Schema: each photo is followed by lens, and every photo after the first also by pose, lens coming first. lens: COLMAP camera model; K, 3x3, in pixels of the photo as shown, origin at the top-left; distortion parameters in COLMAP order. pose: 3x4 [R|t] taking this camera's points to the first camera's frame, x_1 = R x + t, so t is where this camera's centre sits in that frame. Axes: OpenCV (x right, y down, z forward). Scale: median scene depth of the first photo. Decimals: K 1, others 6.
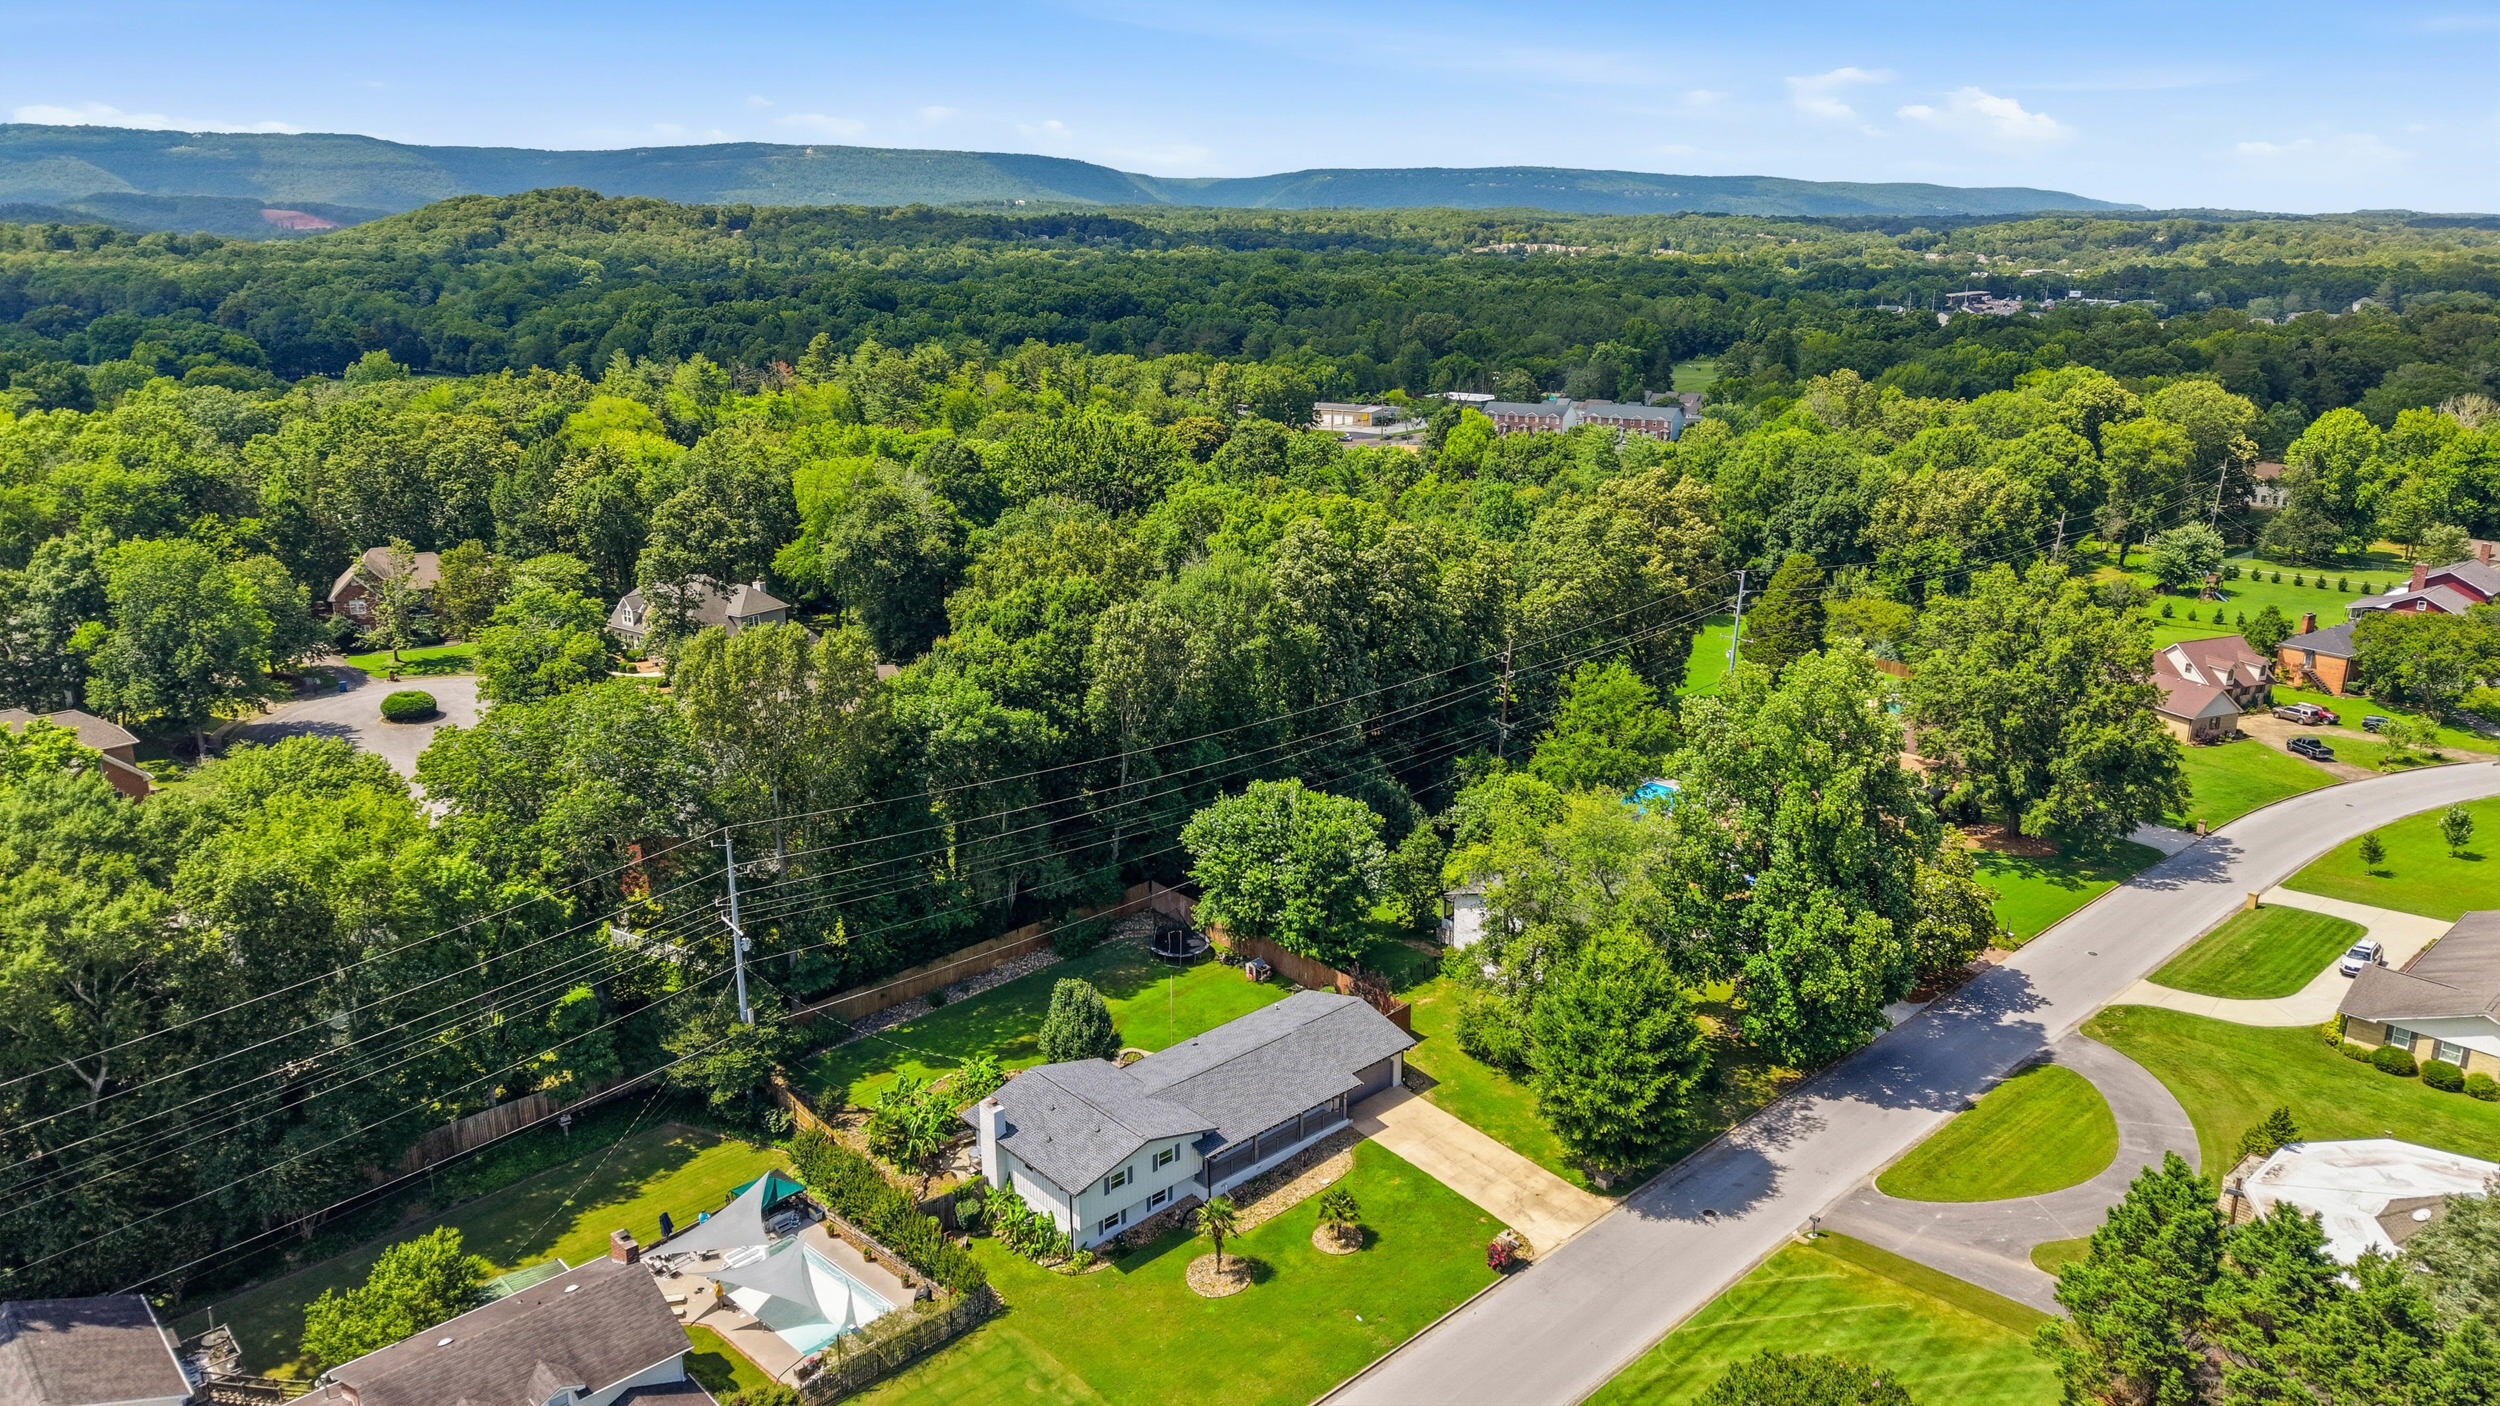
lens RADIAL K [[1777.1, 0, 1249.0], [0, 1777.1, 708.1], [0, 0, 1]] dist [0.010641, -0.000423]
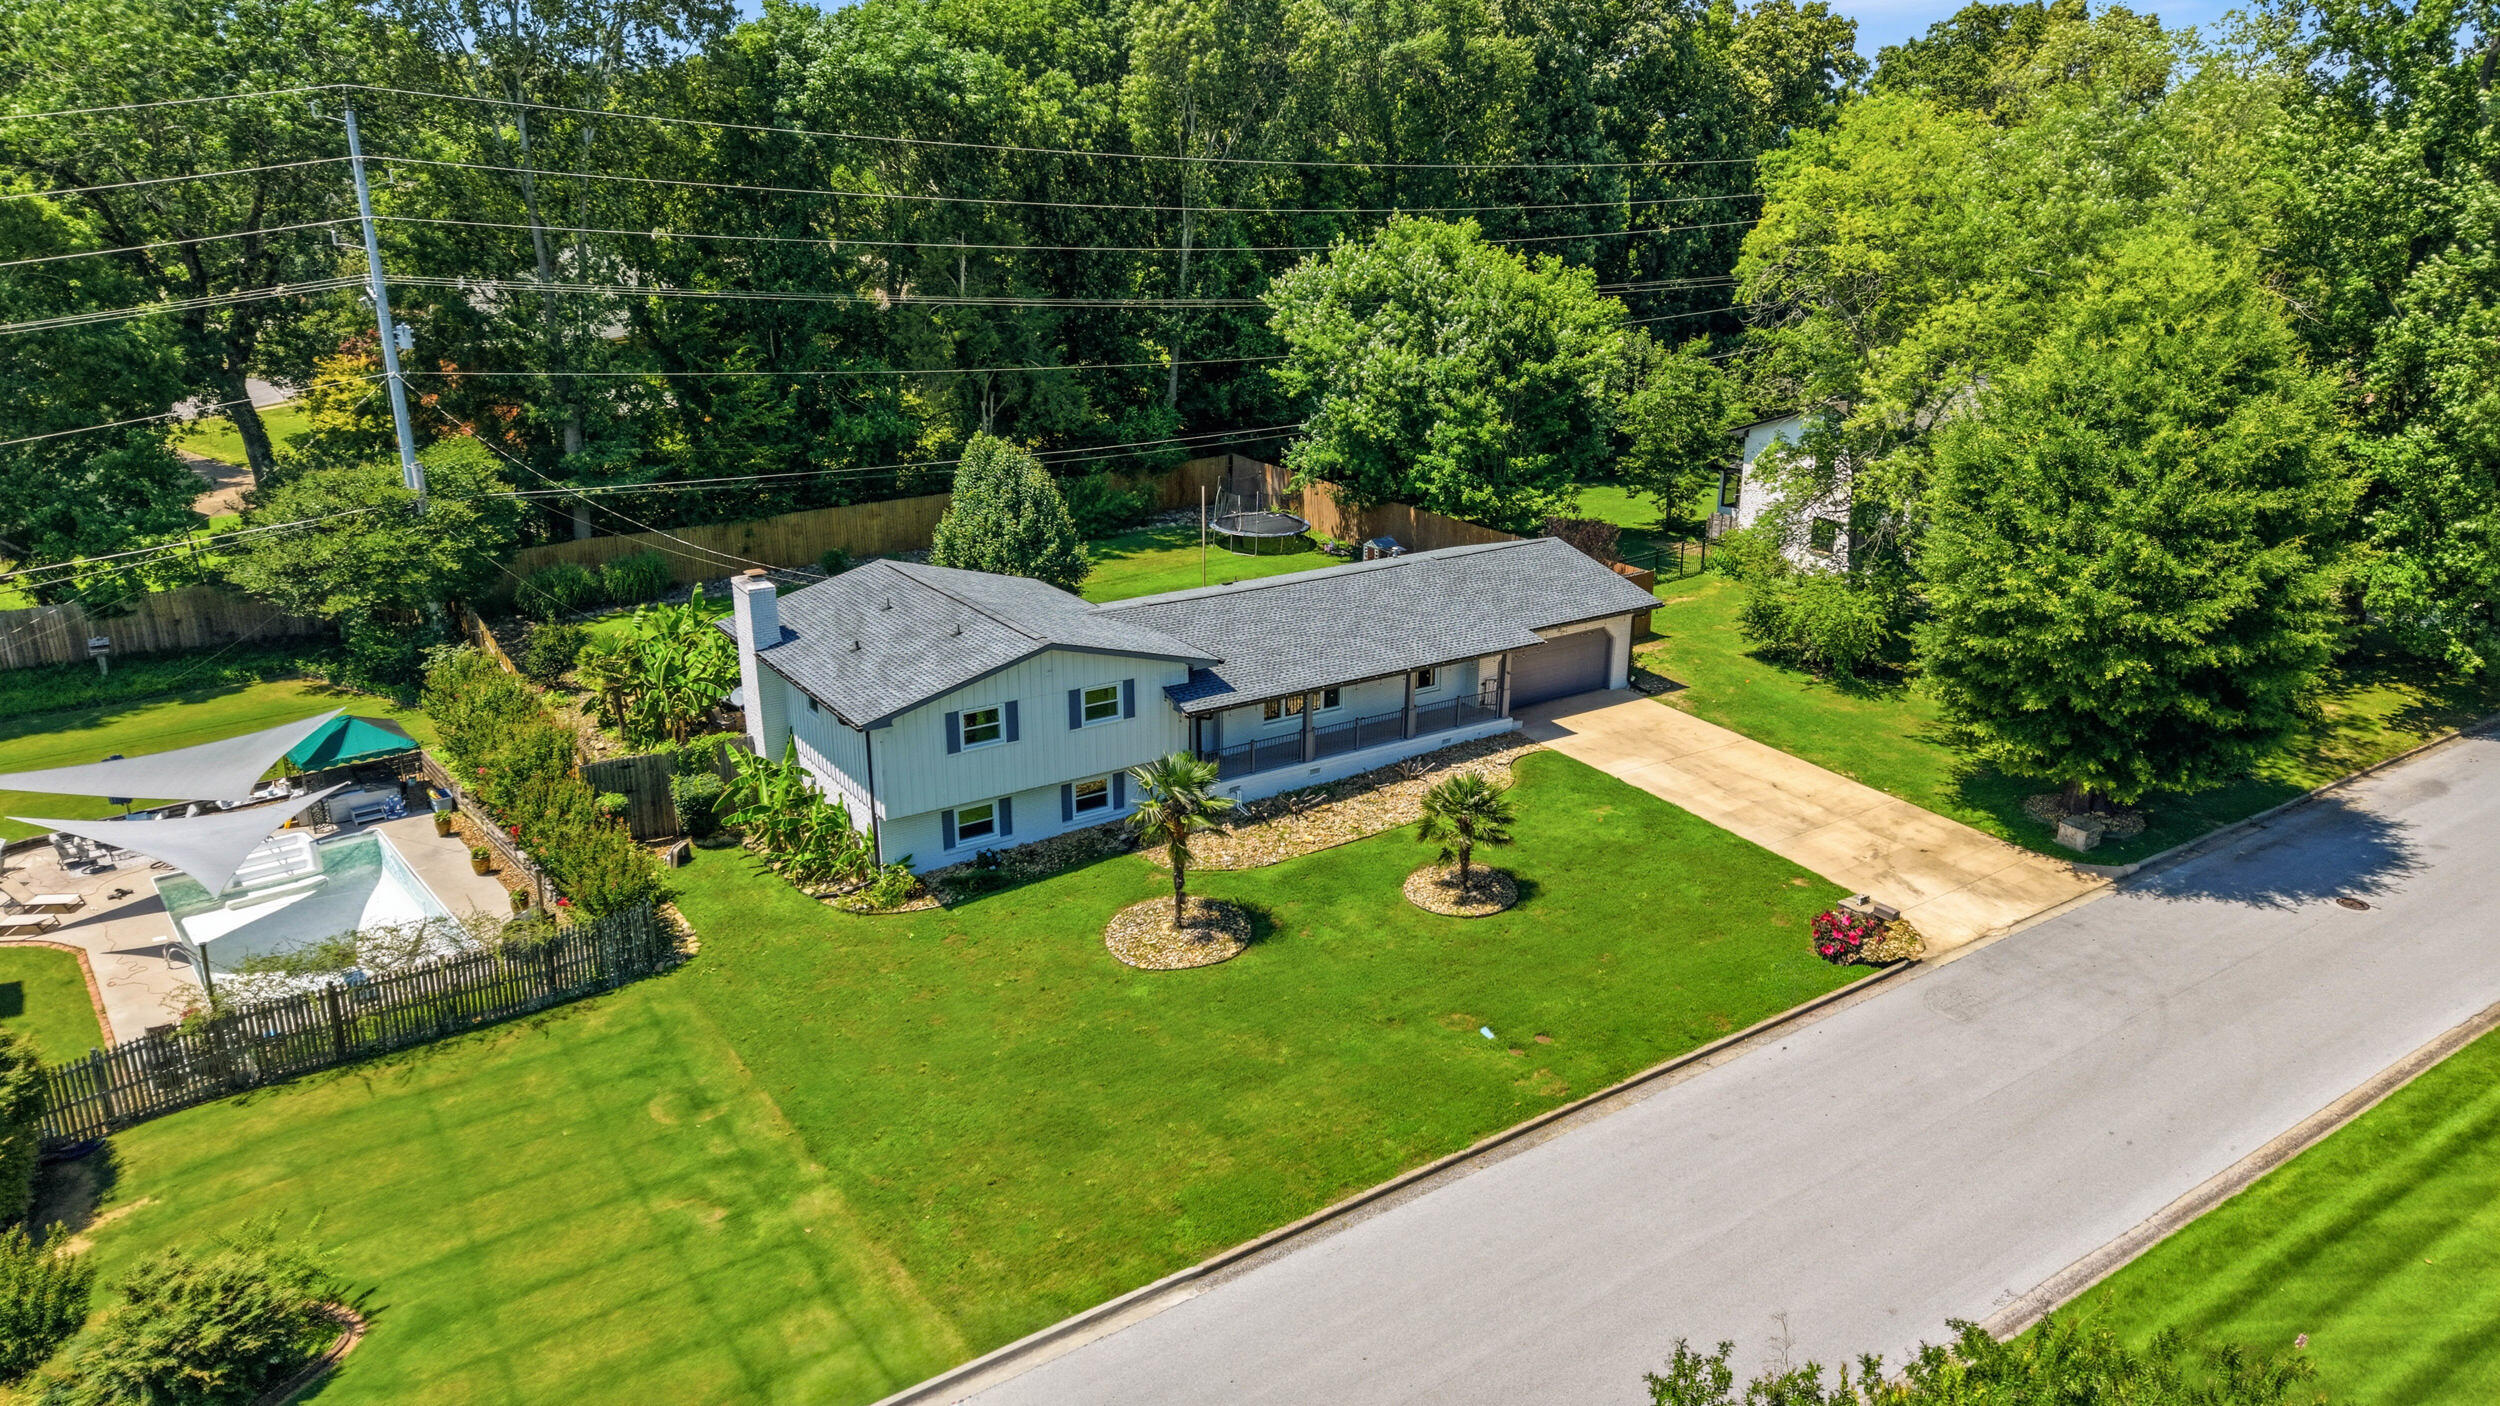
lens RADIAL K [[1777.1, 0, 1254.1], [0, 1777.1, 707.5], [0, 0, 1]] dist [0.010641, -0.000423]
pose [[0.989911, 0.055926, -0.130185, 0.053715], [-0.053924, 0.998367, 0.018853, 0.245578], [0.131027, -0.011643, 0.991310, 0.551571]]
